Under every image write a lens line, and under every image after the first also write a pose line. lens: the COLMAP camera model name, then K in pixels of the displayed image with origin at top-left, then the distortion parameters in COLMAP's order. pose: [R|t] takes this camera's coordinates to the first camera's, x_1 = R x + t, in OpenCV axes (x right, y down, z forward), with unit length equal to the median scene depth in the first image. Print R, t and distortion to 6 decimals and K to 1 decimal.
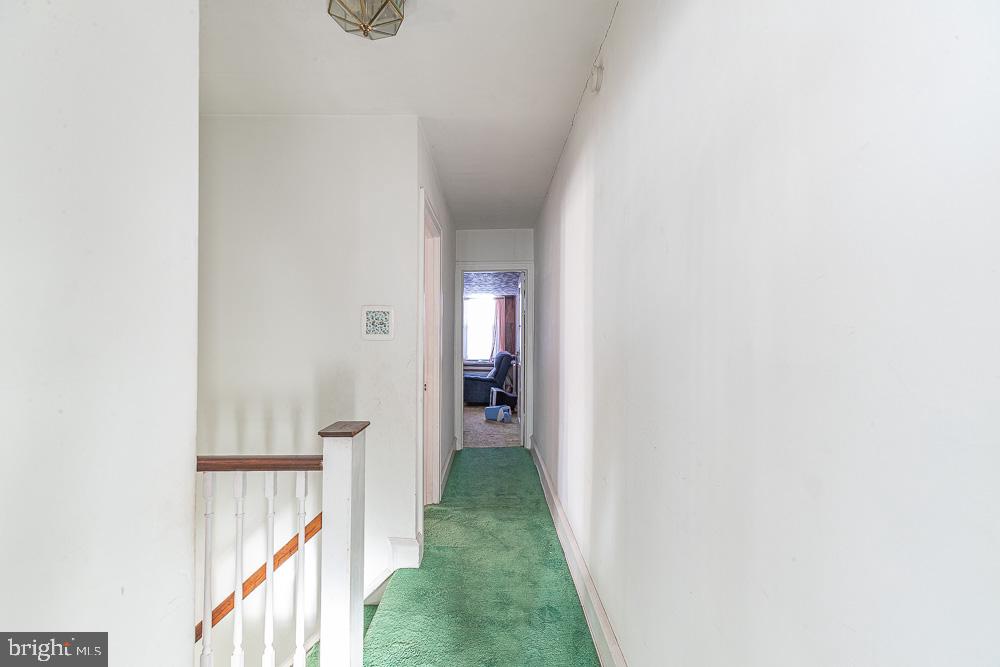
lens RADIAL K [[444.0, 0, 497.5], [0, 444.0, 338.0], [0, 0, 1]] dist [0.001365, 0.000071]
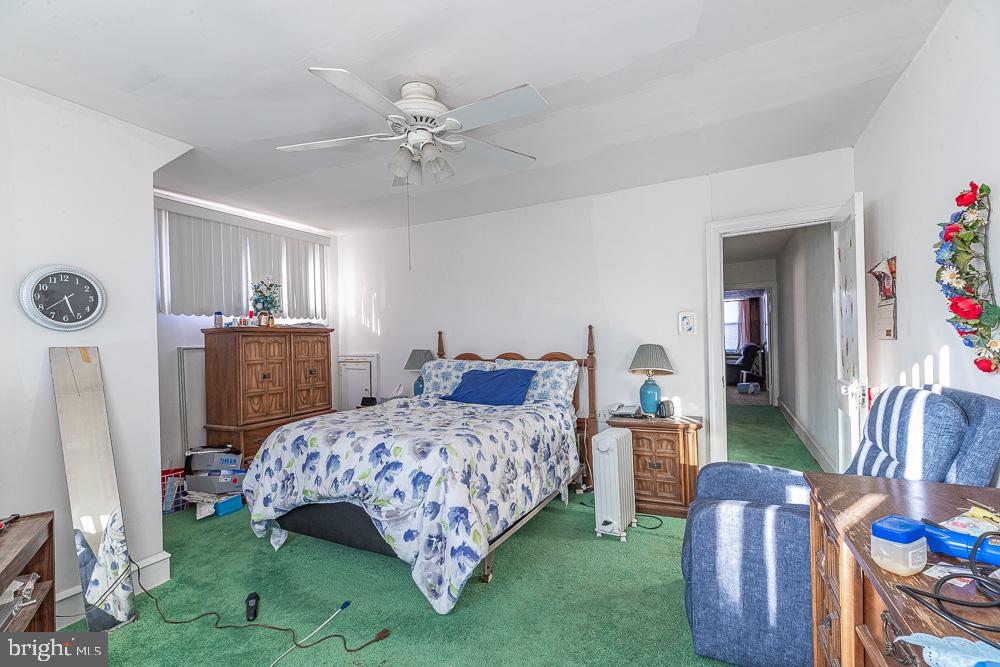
lens RADIAL K [[444.0, 0, 497.5], [0, 444.0, 338.0], [0, 0, 1]] dist [0.001365, 0.000071]
pose [[0.885609, -0.030415, -0.463434, -0.044590], [0.031660, 0.999486, -0.005094, -0.000997], [0.463351, -0.010161, 0.886117, -0.552234]]
